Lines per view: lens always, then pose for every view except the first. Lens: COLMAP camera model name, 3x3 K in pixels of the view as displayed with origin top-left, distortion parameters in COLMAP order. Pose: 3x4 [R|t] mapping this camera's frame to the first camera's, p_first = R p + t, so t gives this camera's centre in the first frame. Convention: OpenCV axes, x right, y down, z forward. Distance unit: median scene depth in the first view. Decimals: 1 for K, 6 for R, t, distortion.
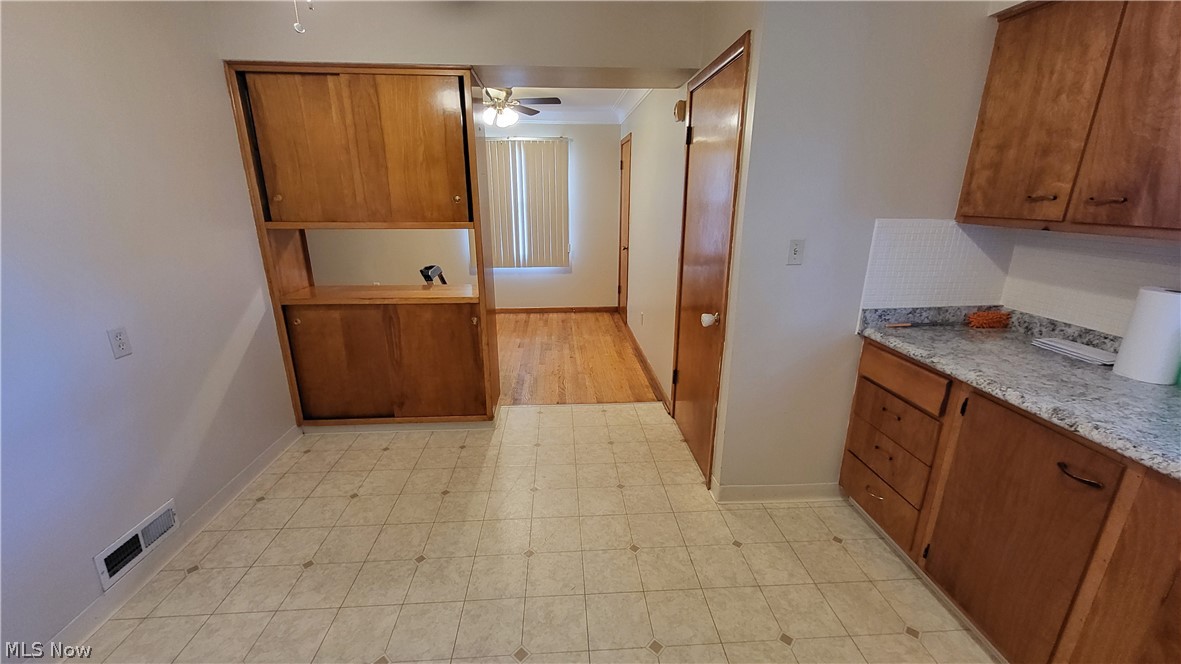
lens RADIAL K [[461.0, 0, 588.0], [0, 461.0, 332.4], [0, 0, 1]] dist [0.003250, 0.000196]
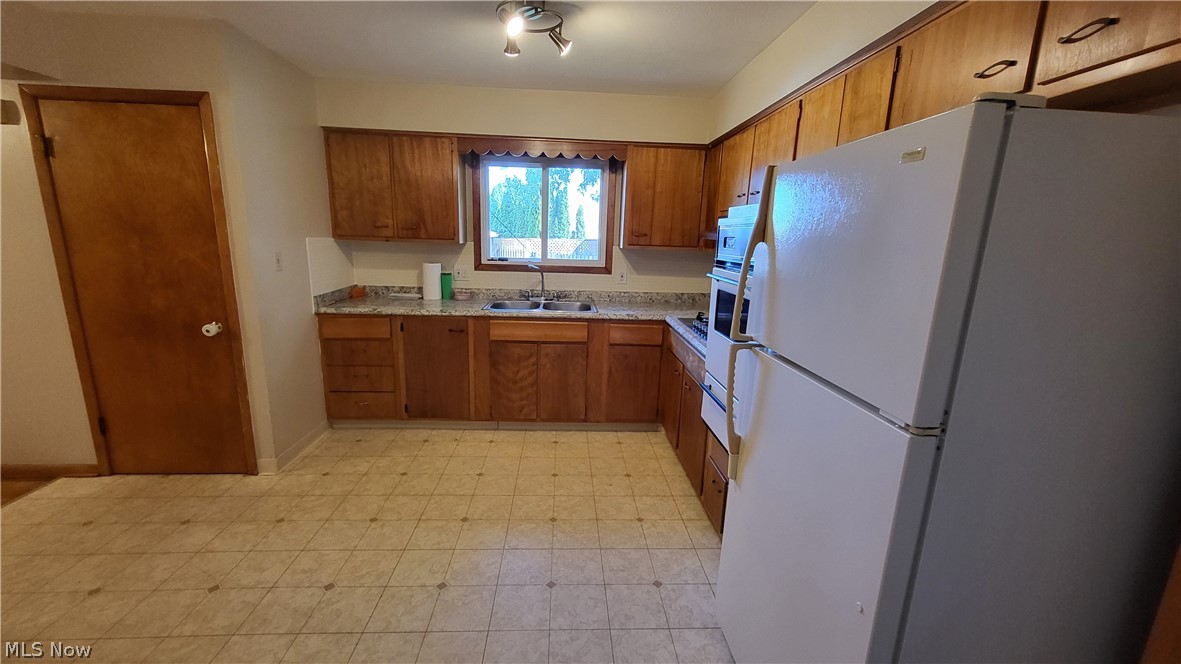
lens RADIAL K [[461.0, 0, 588.3], [0, 461.0, 332.5], [0, 0, 1]] dist [0.003250, 0.000196]
pose [[0.006463, -0.209282, 0.977834, -1.014601], [0.256563, 0.945469, 0.200659, -0.011944], [-0.966506, 0.249579, 0.059805, 0.075273]]
